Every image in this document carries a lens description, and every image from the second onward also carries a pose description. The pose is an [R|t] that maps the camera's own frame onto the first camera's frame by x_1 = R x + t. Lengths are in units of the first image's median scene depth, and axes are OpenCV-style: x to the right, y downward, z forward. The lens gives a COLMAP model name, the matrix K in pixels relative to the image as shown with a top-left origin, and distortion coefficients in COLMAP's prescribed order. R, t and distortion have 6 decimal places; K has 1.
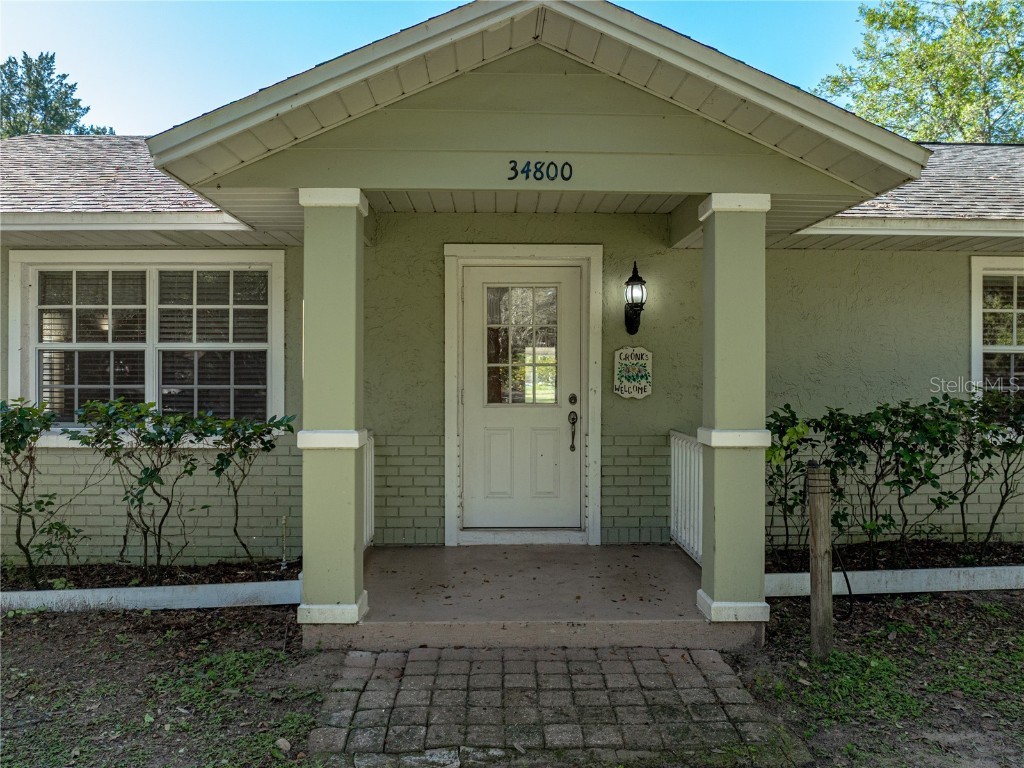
lens RADIAL K [[785.8, 0, 512.9], [0, 785.8, 376.2], [0, 0, 1]] dist [-0.042104, 0.004982]
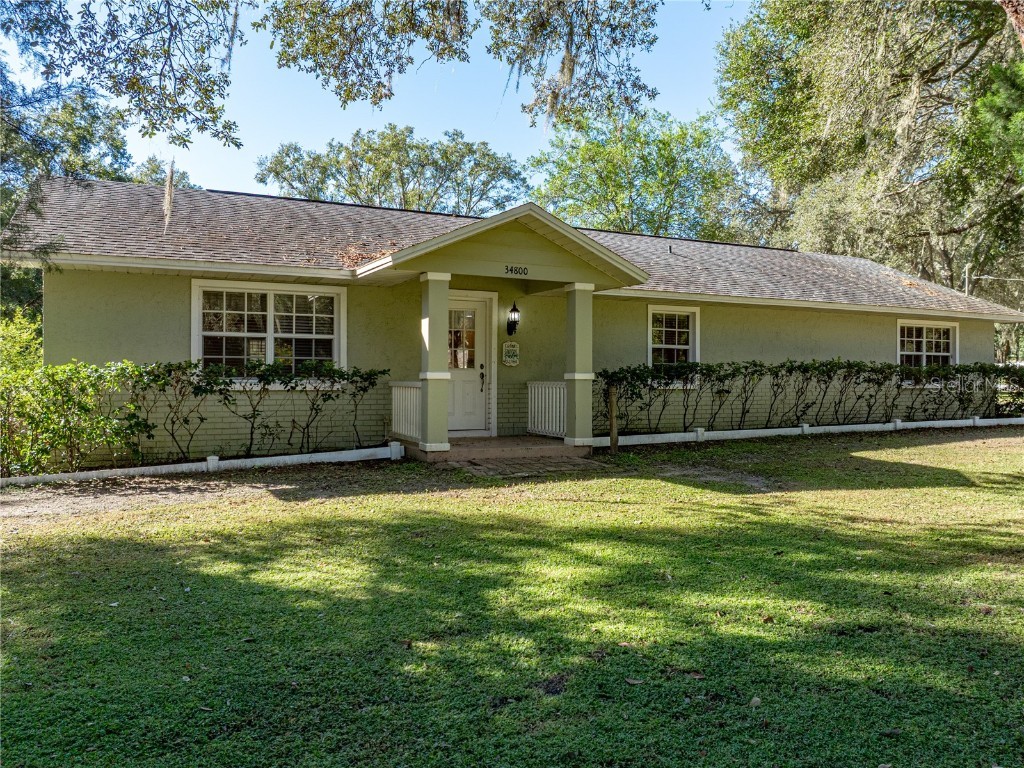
lens RADIAL K [[785.8, 0, 512.9], [0, 785.8, 376.2], [0, 0, 1]] dist [-0.042104, 0.004982]
pose [[0.906918, 0.003771, 0.421290, -0.725344], [-0.003285, 0.999993, -0.001881, 0.059427], [-0.421294, 0.000322, 0.906924, -0.903749]]
